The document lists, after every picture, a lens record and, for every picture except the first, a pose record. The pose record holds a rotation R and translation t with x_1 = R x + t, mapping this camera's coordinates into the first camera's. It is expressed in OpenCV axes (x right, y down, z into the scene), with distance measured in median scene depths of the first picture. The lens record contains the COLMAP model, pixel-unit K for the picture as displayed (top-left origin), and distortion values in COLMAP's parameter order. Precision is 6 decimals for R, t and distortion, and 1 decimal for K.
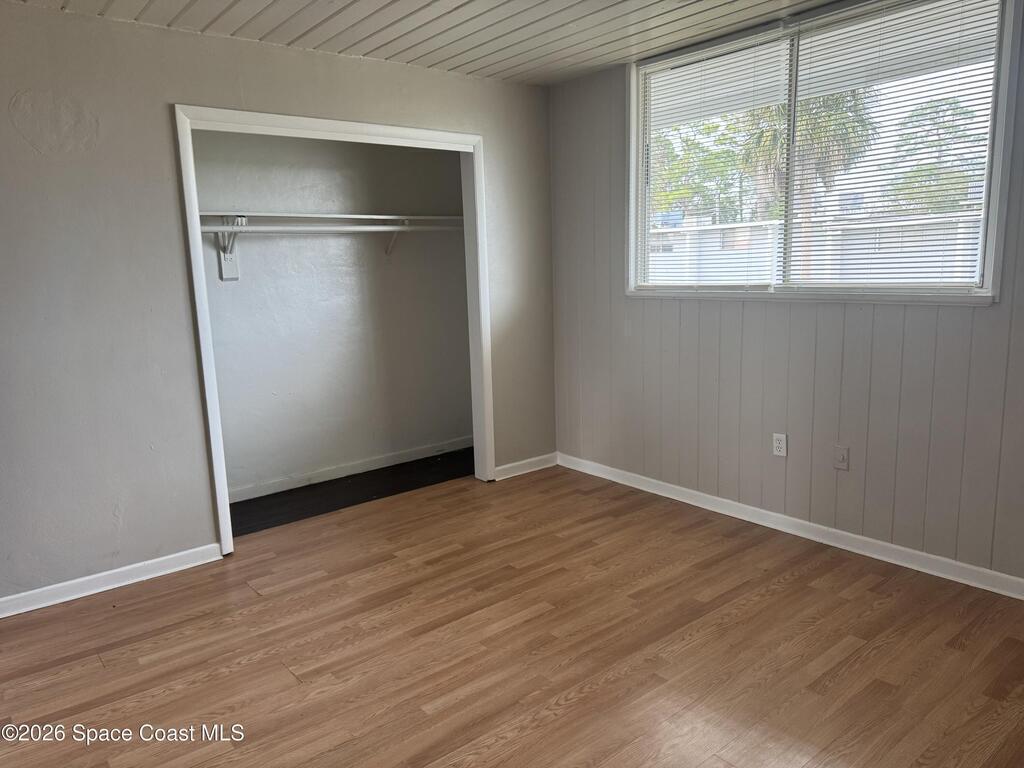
lens RADIAL K [[723.3, 0, 514.9], [0, 723.3, 384.1], [0, 0, 1]] dist [0.021049, -0.024770]
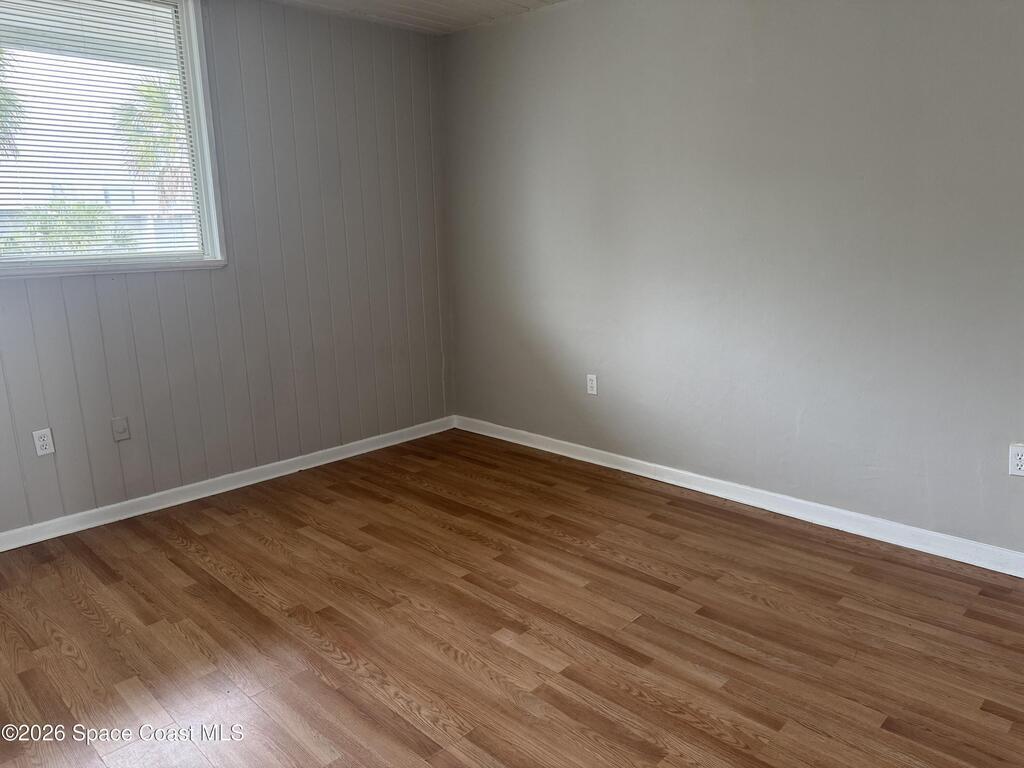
lens RADIAL K [[723.3, 0, 520.6], [0, 723.3, 378.8], [0, 0, 1]] dist [0.021049, -0.024770]
pose [[-0.117458, -0.162512, 0.979690, -0.753841], [0.189983, 0.964621, 0.182790, -0.056197], [-0.974736, 0.207594, -0.082428, 0.677103]]
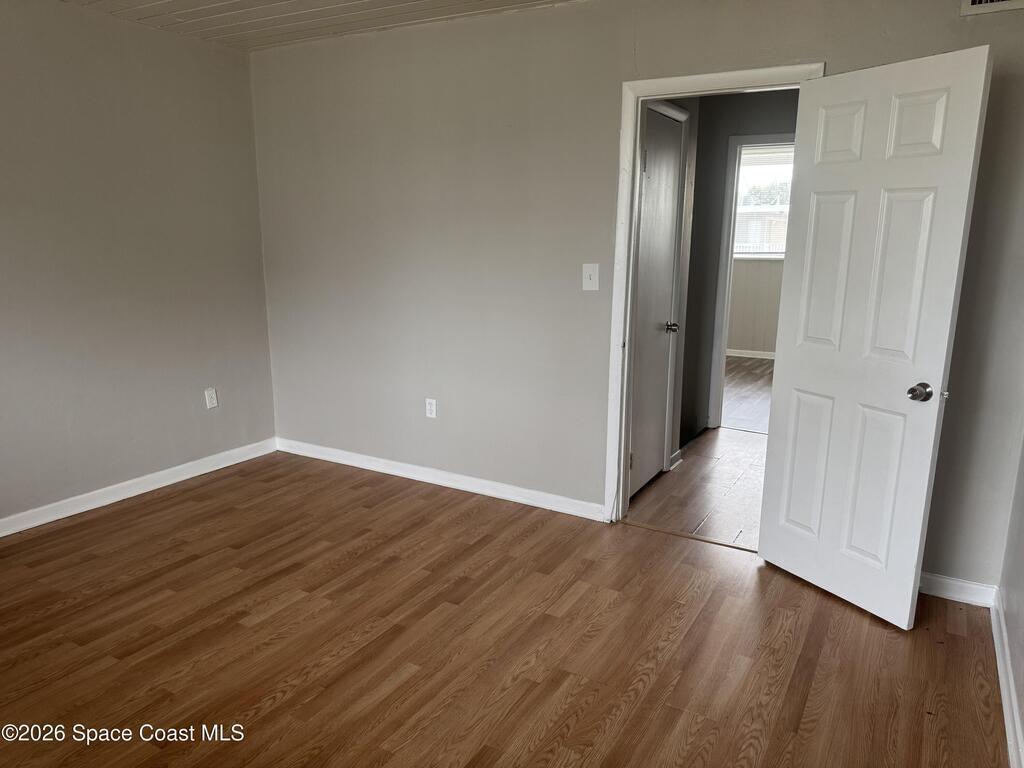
lens RADIAL K [[723.3, 0, 520.3], [0, 723.3, 385.7], [0, 0, 1]] dist [0.021049, -0.024770]
pose [[-0.931206, 0.100795, -0.350278, 0.055314], [-0.039162, 0.927773, 0.371085, -0.290220], [0.362382, 0.359274, -0.860001, 1.592373]]
